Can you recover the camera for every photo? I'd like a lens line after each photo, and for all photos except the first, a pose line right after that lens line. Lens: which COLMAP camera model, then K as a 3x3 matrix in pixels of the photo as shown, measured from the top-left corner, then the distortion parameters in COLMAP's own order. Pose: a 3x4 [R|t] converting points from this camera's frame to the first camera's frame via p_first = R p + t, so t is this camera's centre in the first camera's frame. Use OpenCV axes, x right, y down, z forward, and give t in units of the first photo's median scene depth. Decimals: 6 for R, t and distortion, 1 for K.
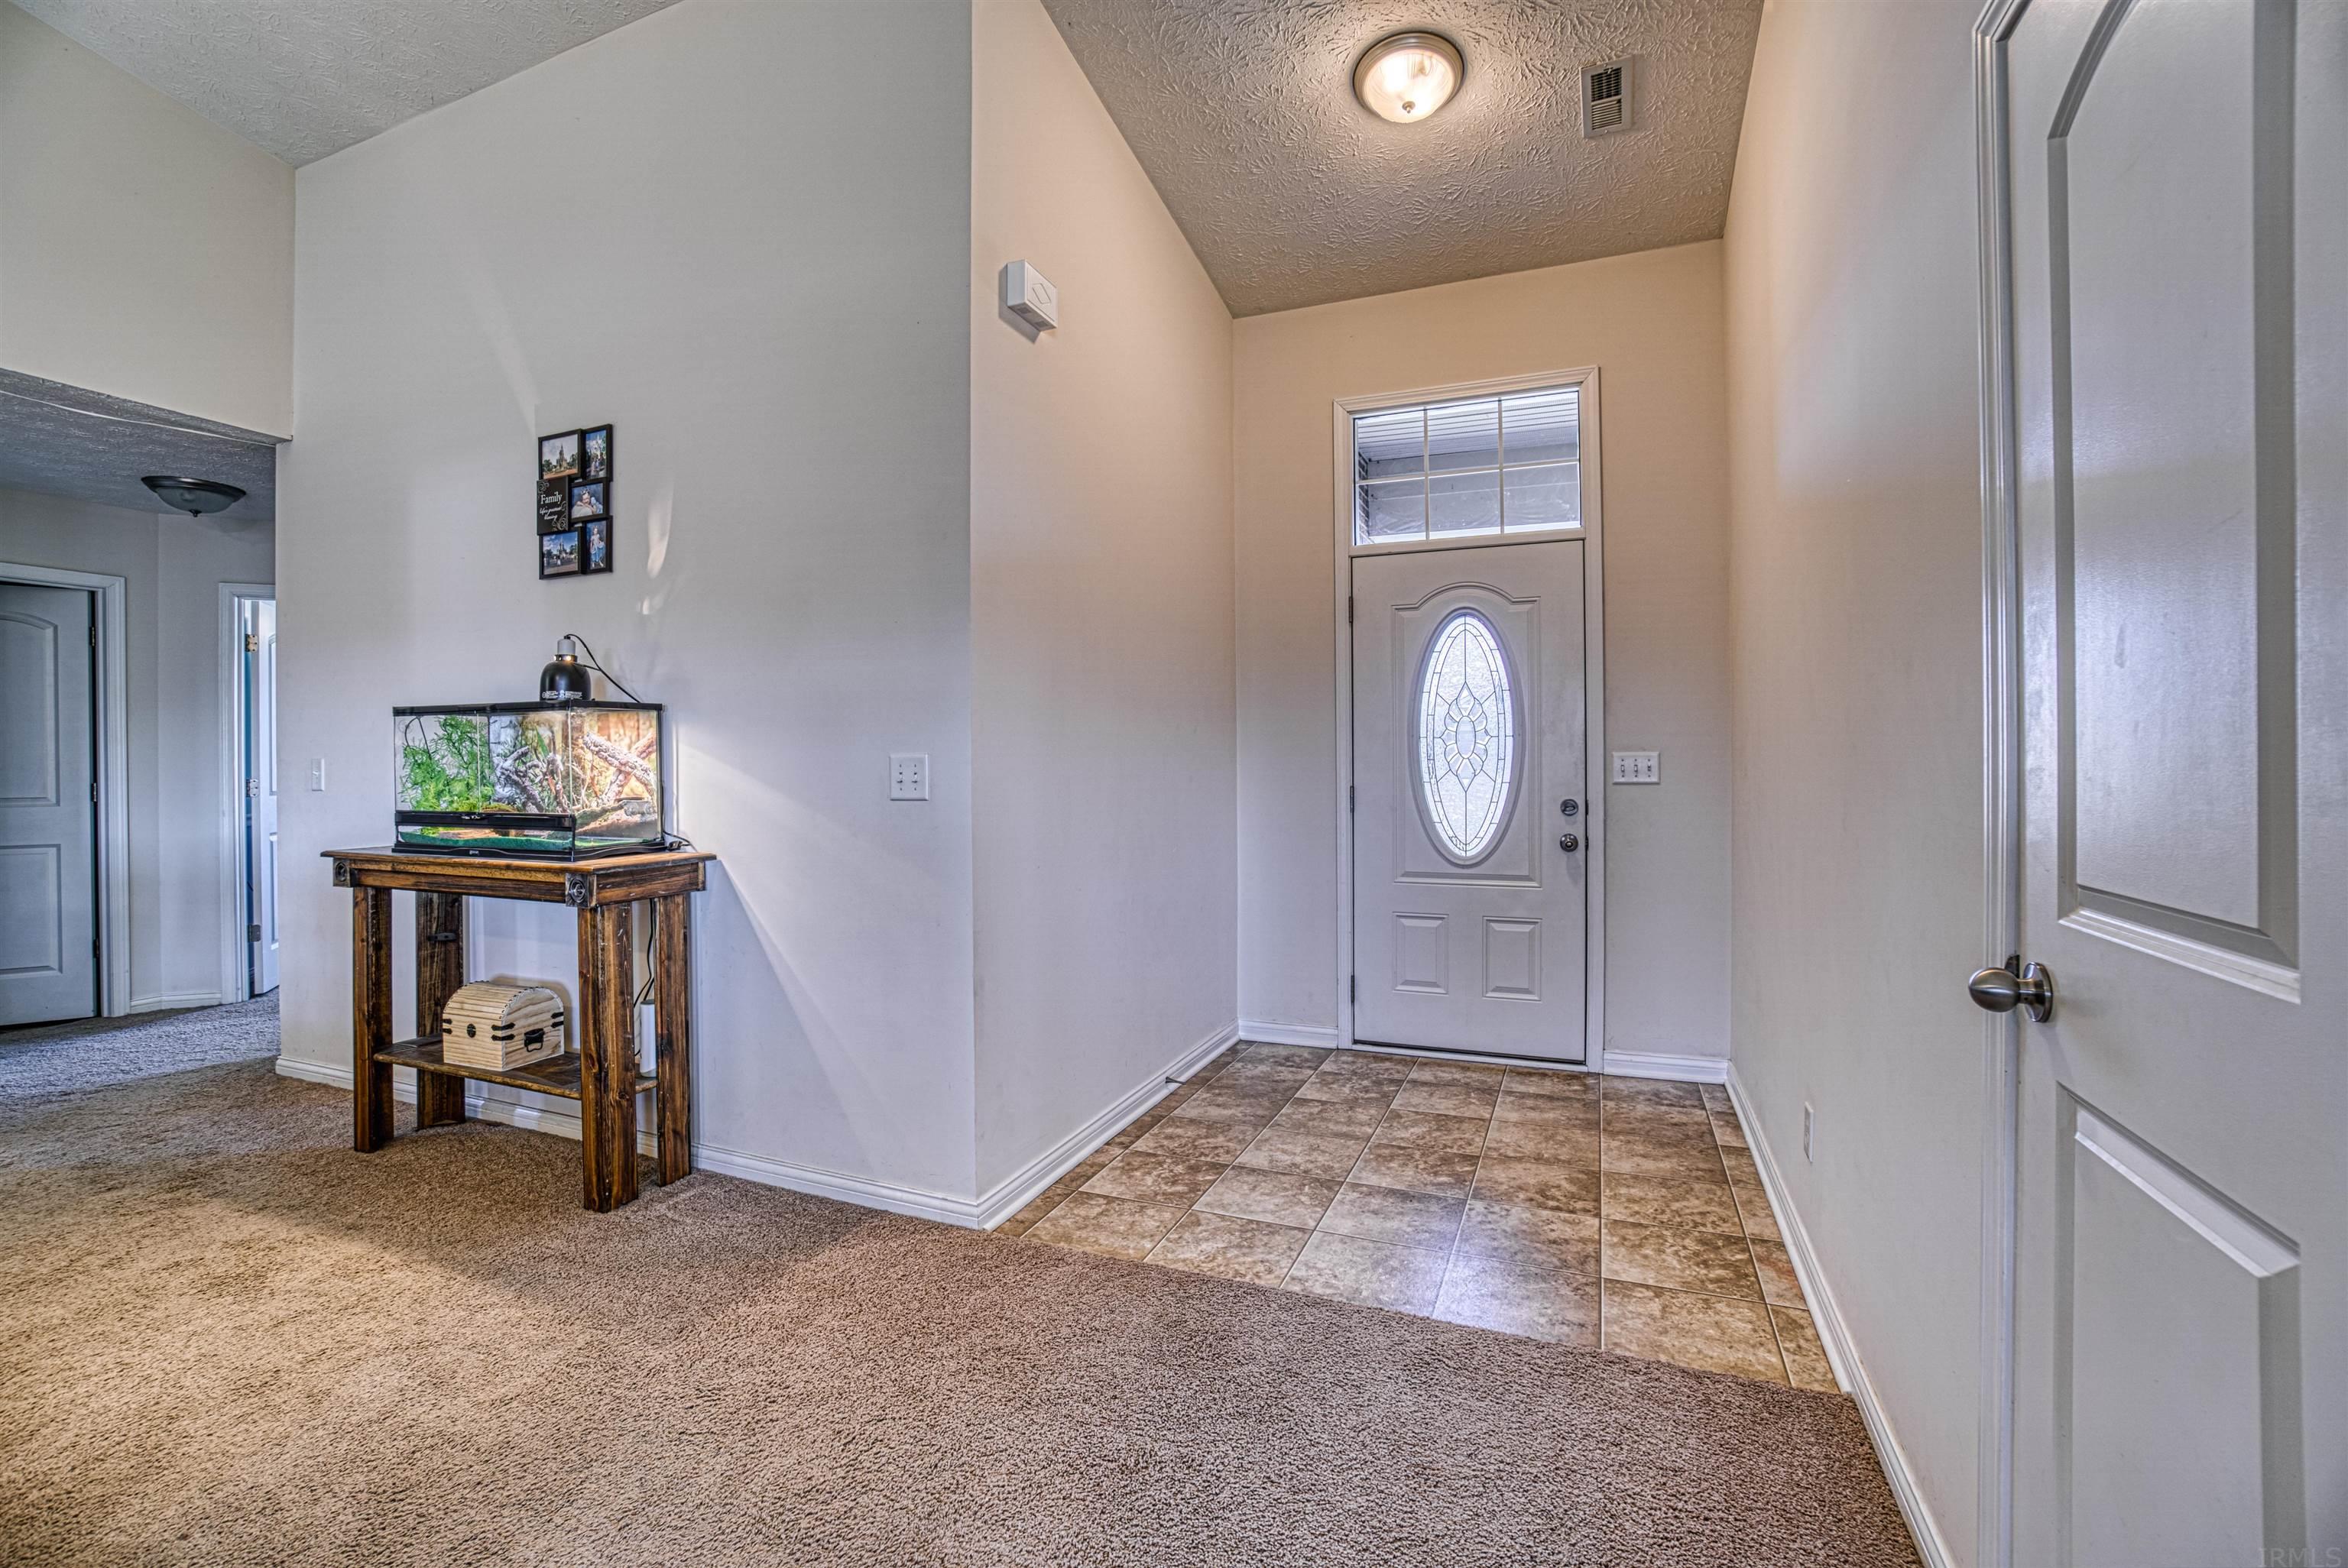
lens RADIAL K [[1025.1, 0, 1188.1], [0, 1025.1, 764.5], [0, 0, 1]] dist [-0.058862, 0.019233]
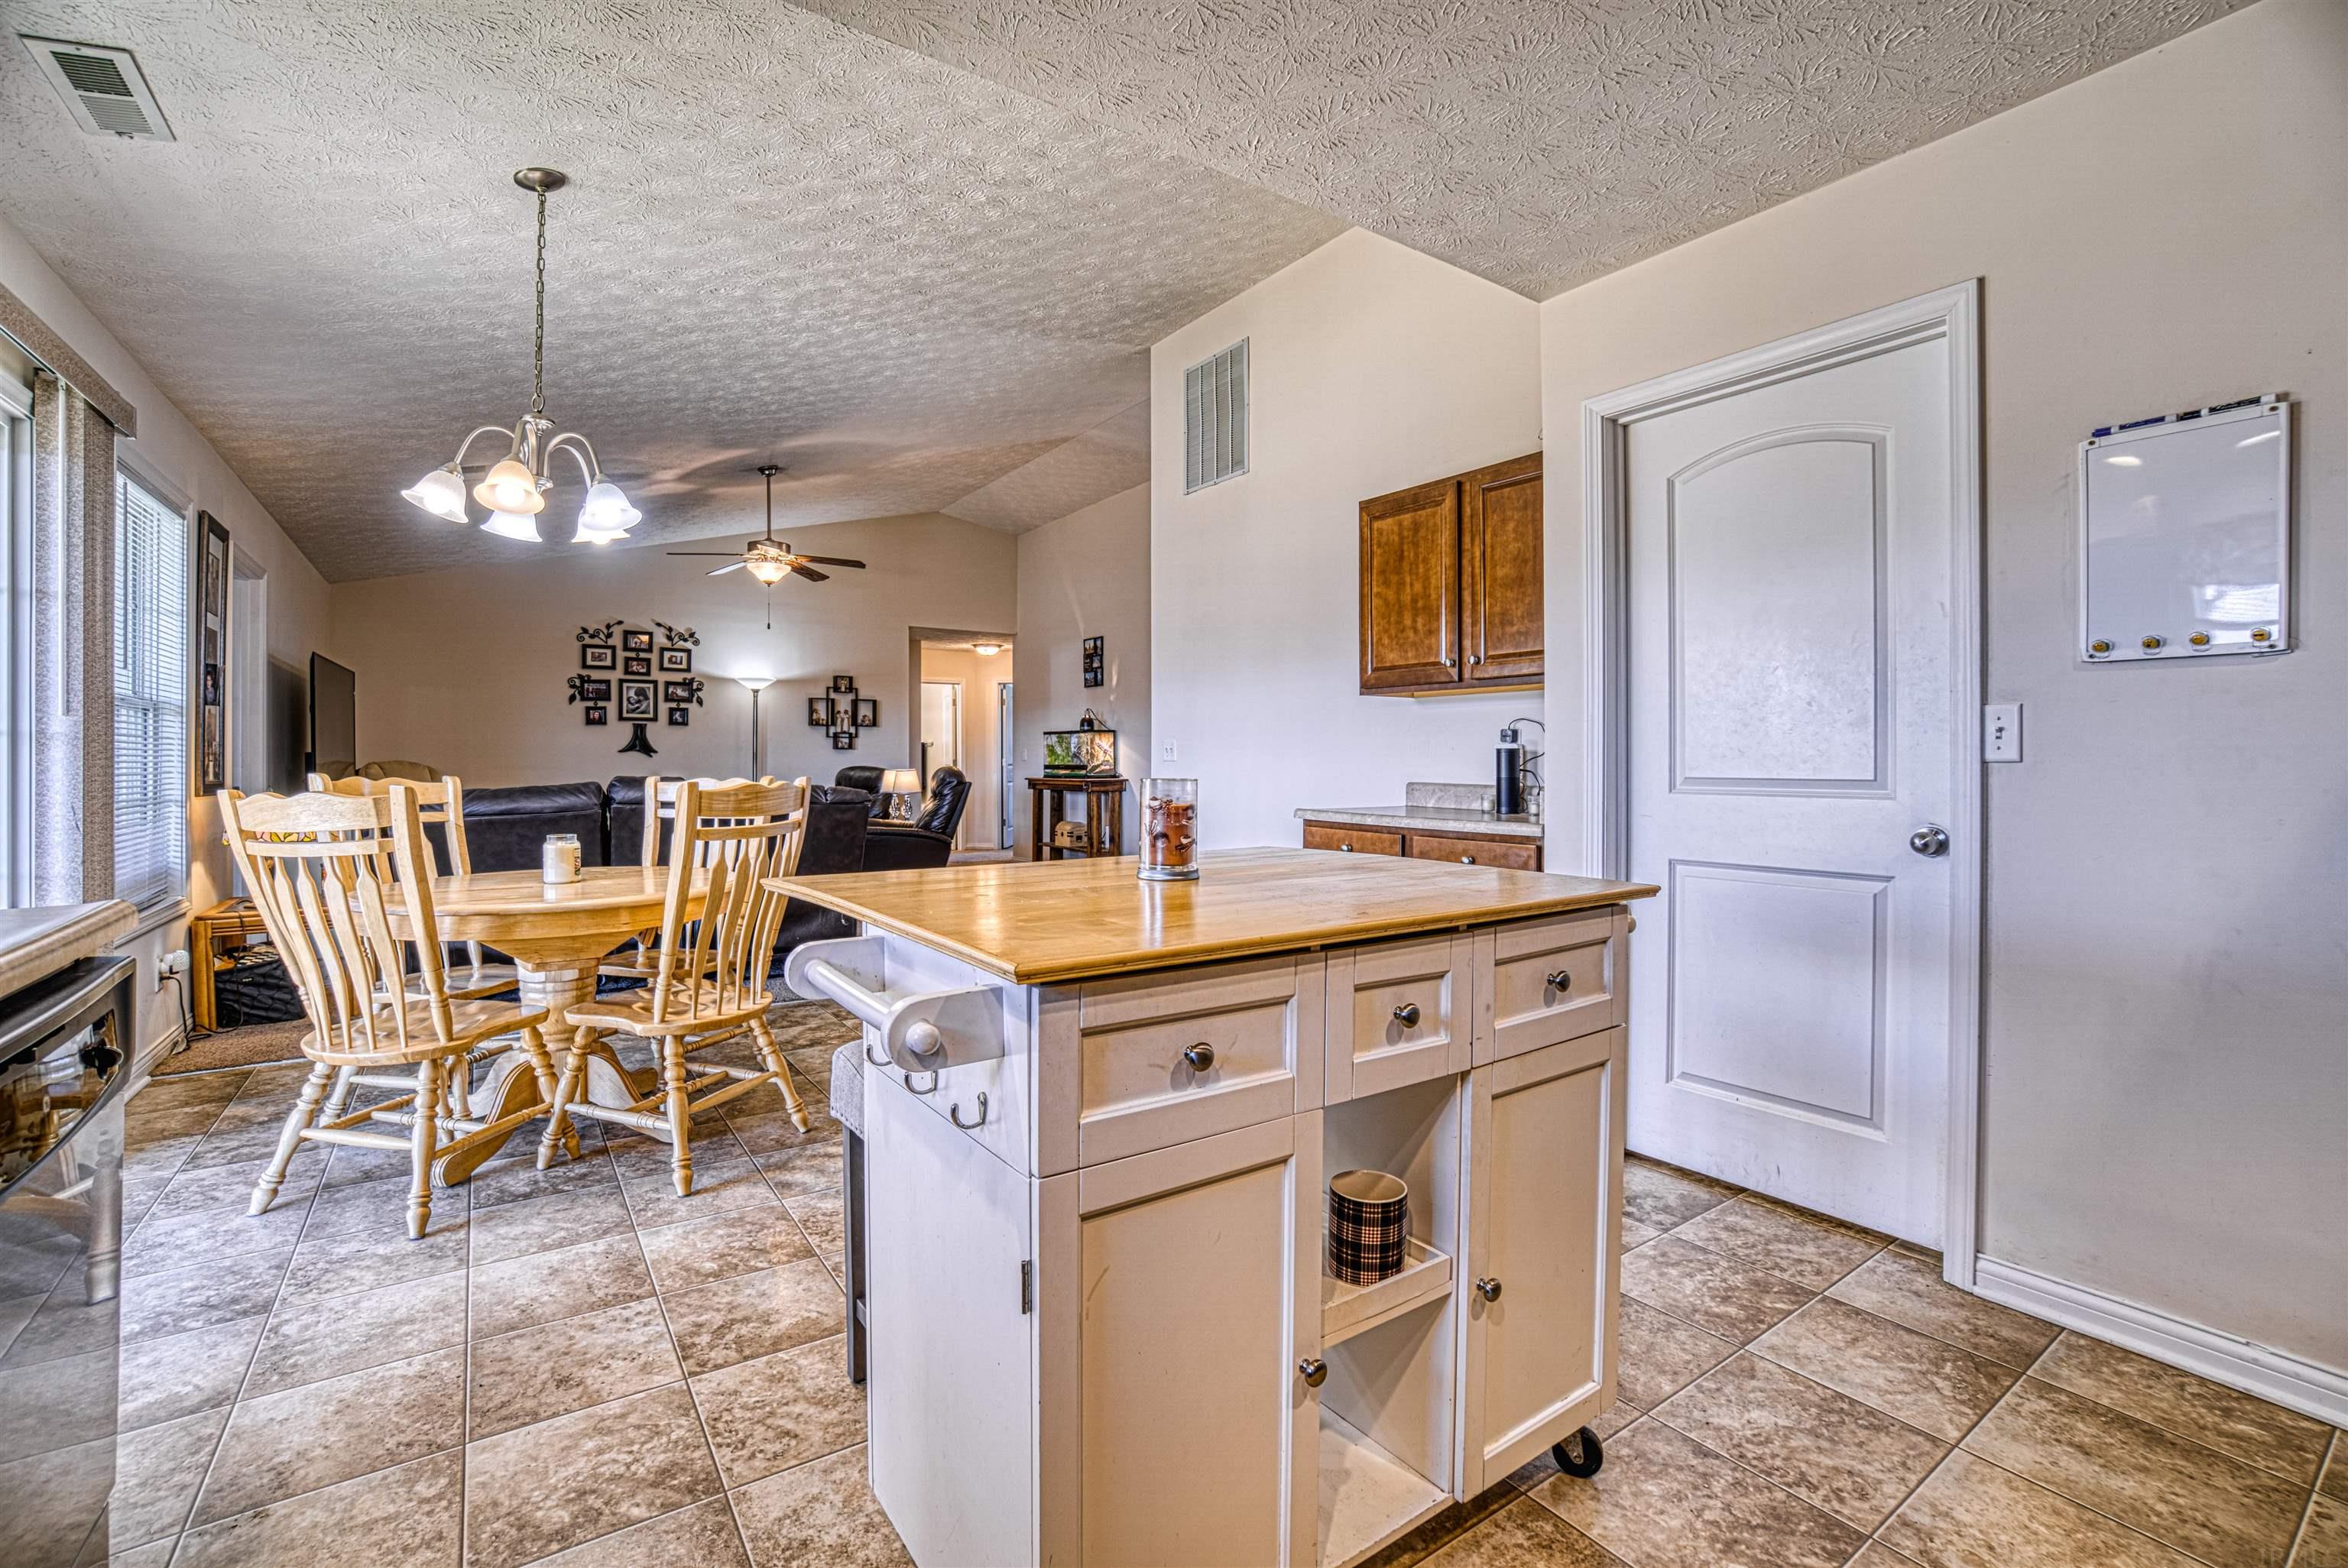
lens RADIAL K [[1025.1, 0, 1168.0], [0, 1025.1, 763.0], [0, 0, 1]] dist [-0.058862, 0.019233]
pose [[0.837294, 0.006827, -0.546711, 1.236011], [-0.004970, 0.999976, 0.004876, 0.021414], [0.546731, -0.001365, 0.837307, -1.421690]]
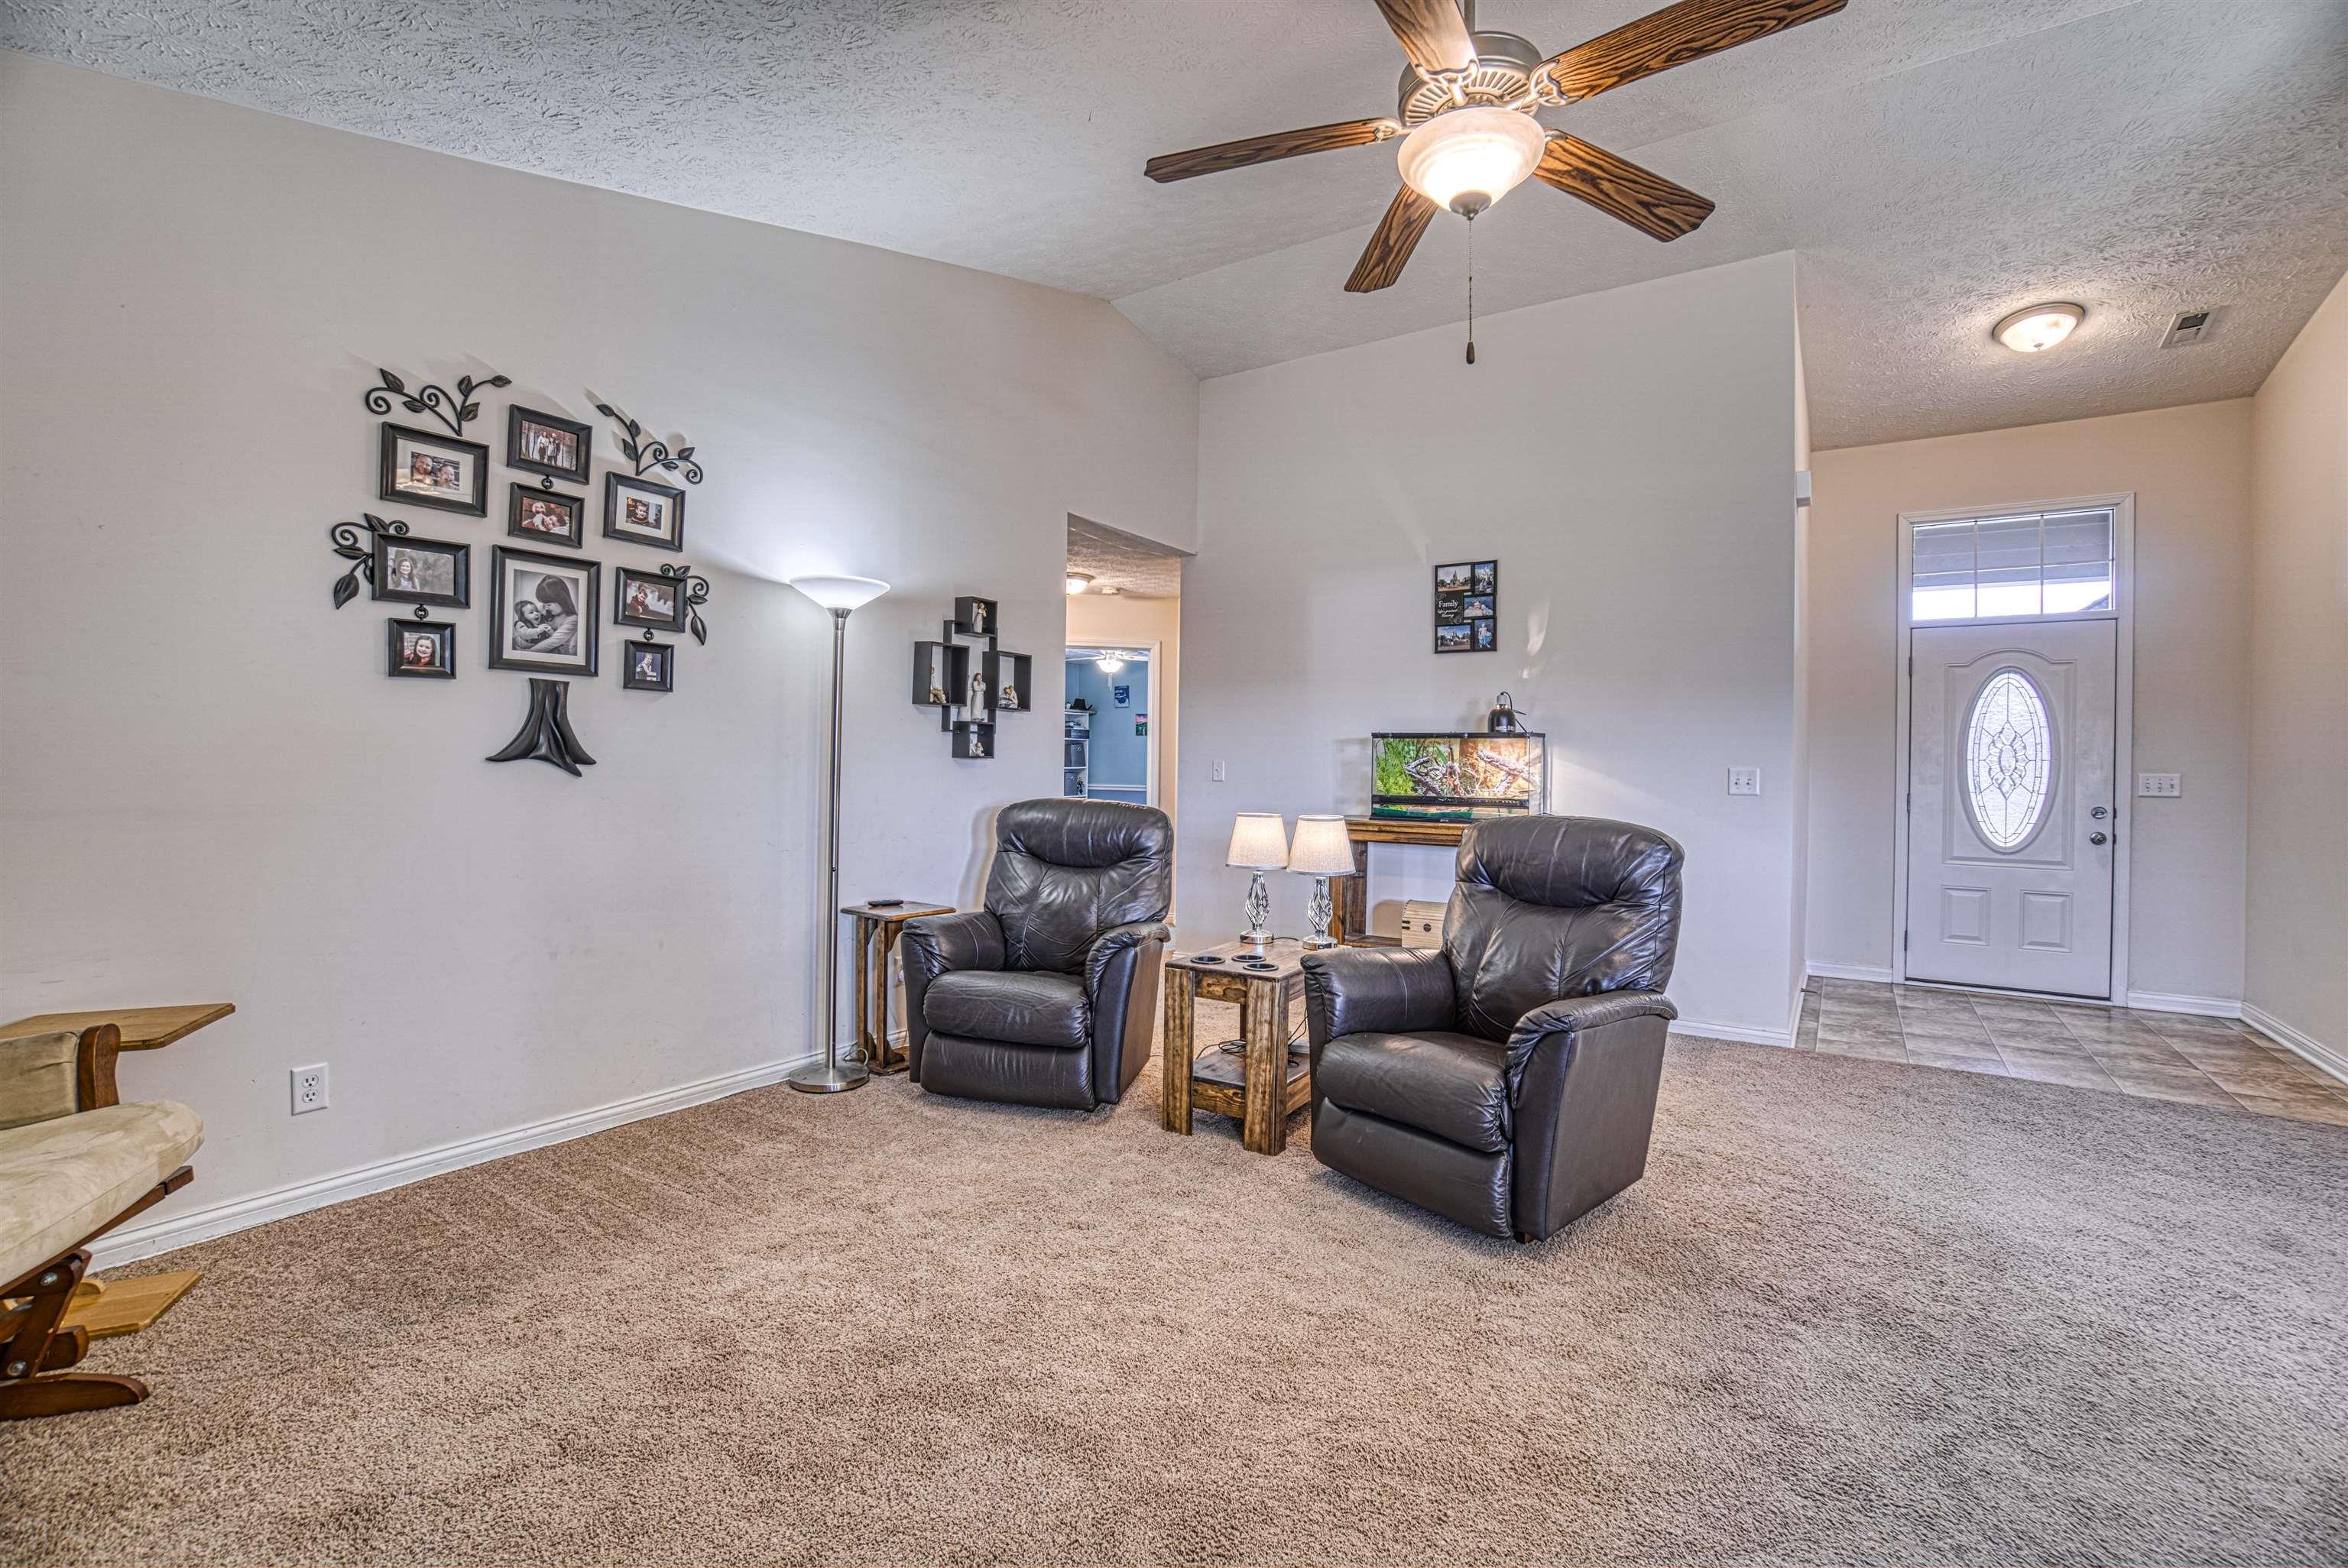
lens RADIAL K [[1025.1, 0, 1176.2], [0, 1025.1, 765.2], [0, 0, 1]] dist [-0.058862, 0.019233]
pose [[0.980073, 0.020149, -0.197614, -0.742948], [-0.020455, 0.999791, 0.000491, 0.002818], [0.197582, 0.003561, 0.980280, -0.708512]]
